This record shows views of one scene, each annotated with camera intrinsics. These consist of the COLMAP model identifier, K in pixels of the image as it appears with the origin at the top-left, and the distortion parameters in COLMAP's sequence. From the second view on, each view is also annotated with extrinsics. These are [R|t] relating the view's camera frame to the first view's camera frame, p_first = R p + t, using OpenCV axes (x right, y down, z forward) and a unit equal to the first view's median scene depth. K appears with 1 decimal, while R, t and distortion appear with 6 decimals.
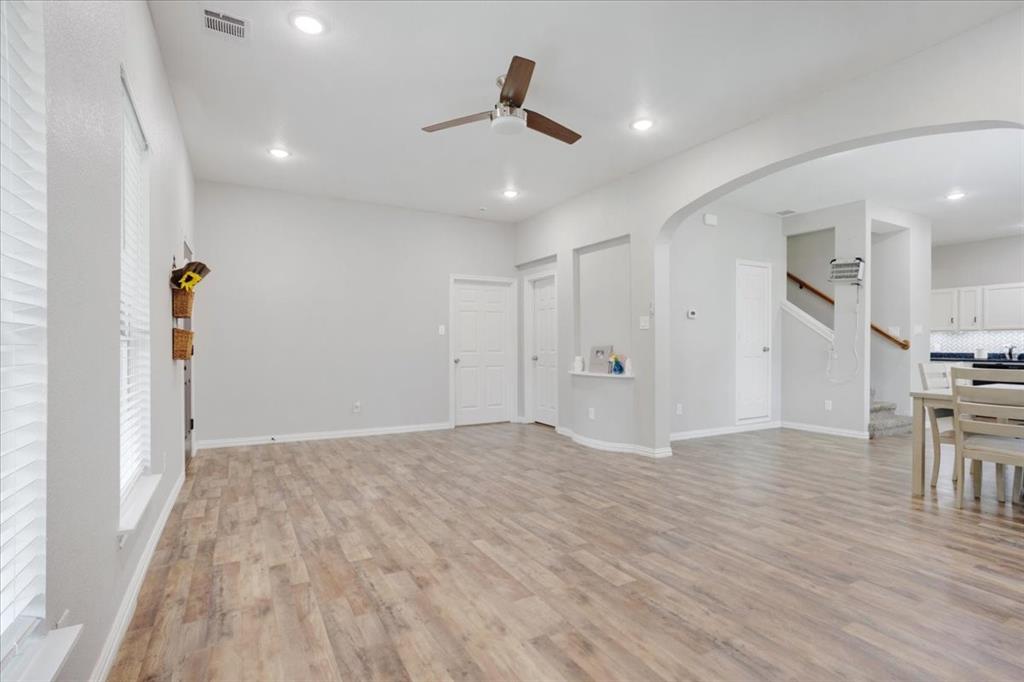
lens RADIAL K [[499.2, 0, 536.7], [0, 499.2, 351.1], [0, 0, 1]] dist [-0.026488, 0.014953]
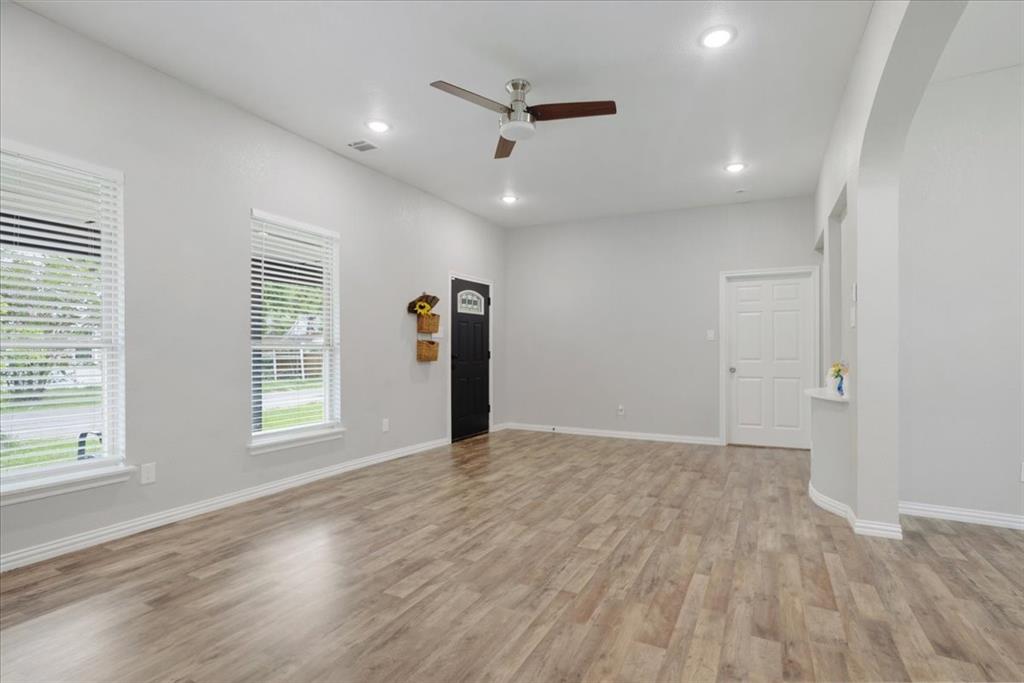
lens RADIAL K [[499.2, 0, 526.5], [0, 499.2, 354.9], [0, 0, 1]] dist [-0.026488, 0.014953]
pose [[0.549742, 0.005272, -0.835318, 0.847871], [-0.010604, 0.999944, -0.000667, -0.004991], [0.835267, 0.009224, 0.549767, 0.506464]]
